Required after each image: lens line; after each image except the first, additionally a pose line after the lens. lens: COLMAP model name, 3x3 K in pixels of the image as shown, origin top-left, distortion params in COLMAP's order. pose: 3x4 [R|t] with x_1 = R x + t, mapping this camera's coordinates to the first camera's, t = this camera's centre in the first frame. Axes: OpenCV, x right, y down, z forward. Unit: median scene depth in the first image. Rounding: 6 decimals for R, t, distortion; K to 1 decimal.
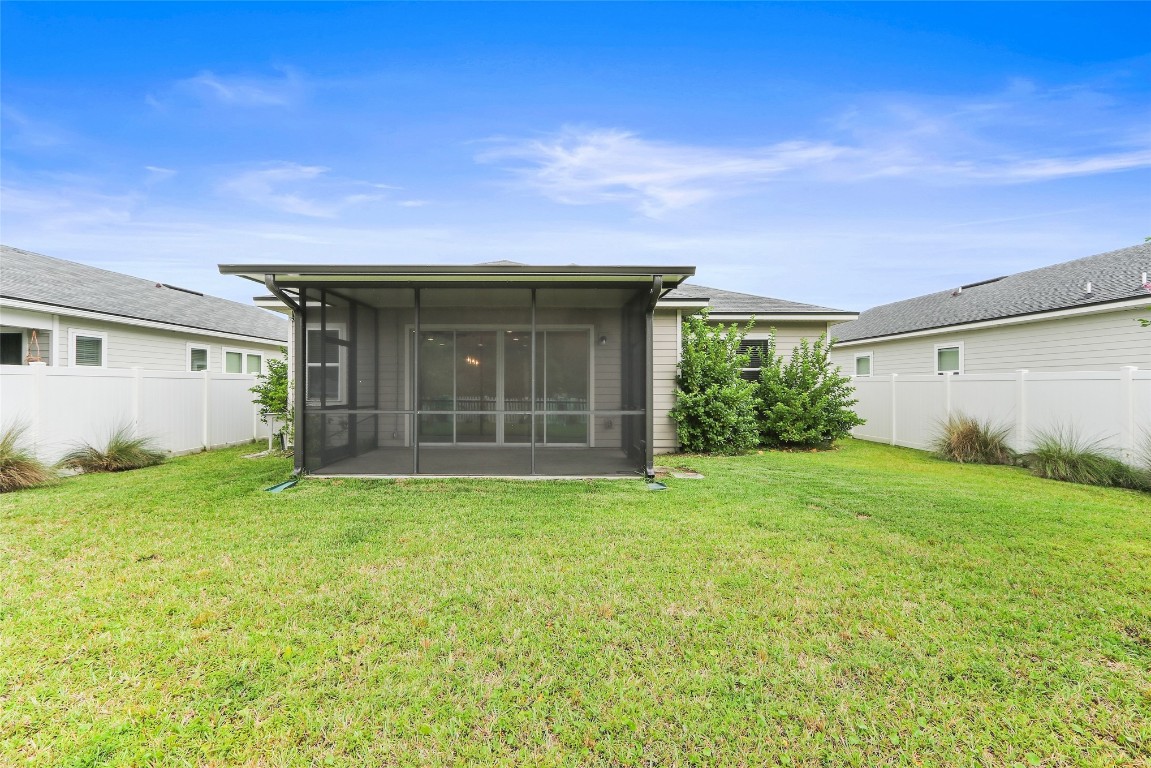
lens RADIAL K [[528.9, 0, 603.0], [0, 528.9, 374.4], [0, 0, 1]] dist [0.002639, 0.000629]
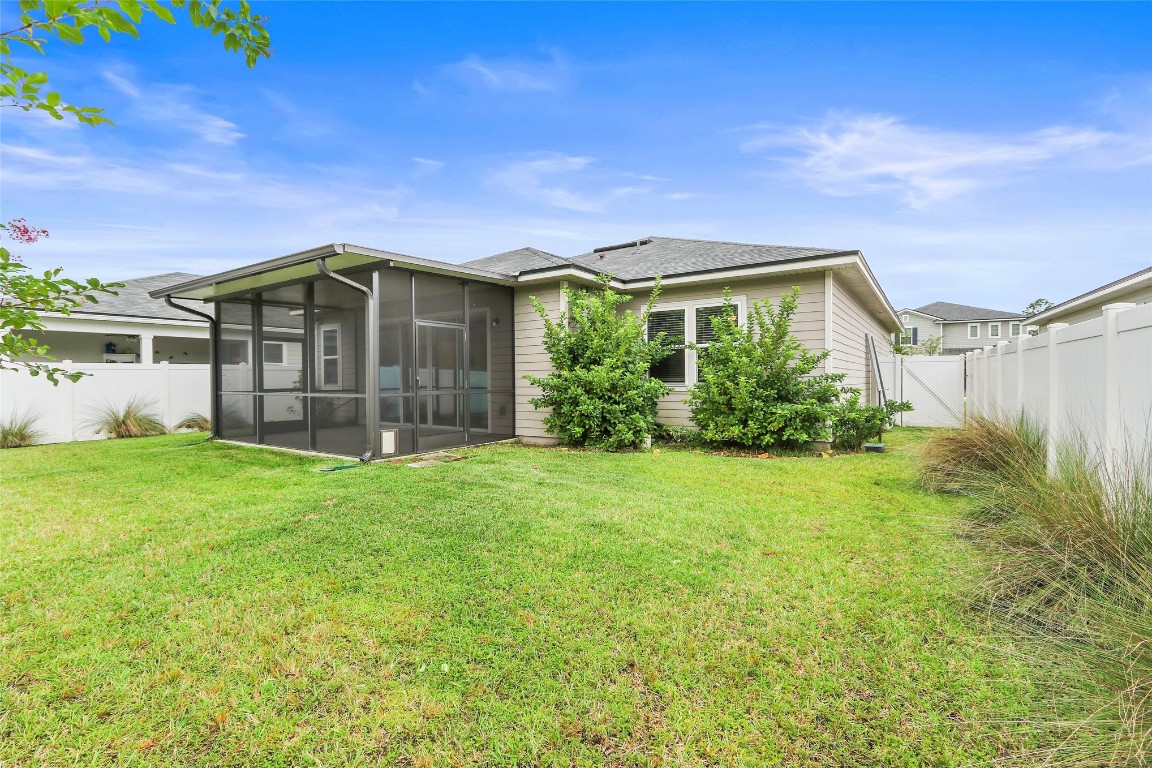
lens RADIAL K [[529.4, 0, 572.1], [0, 529.4, 380.6], [0, 0, 1]] dist [0.002639, 0.000629]
pose [[0.999960, -0.006315, -0.006280, -0.525522], [0.006347, 0.999967, 0.005067, -0.005398], [0.006248, -0.005107, 0.999967, 0.066611]]
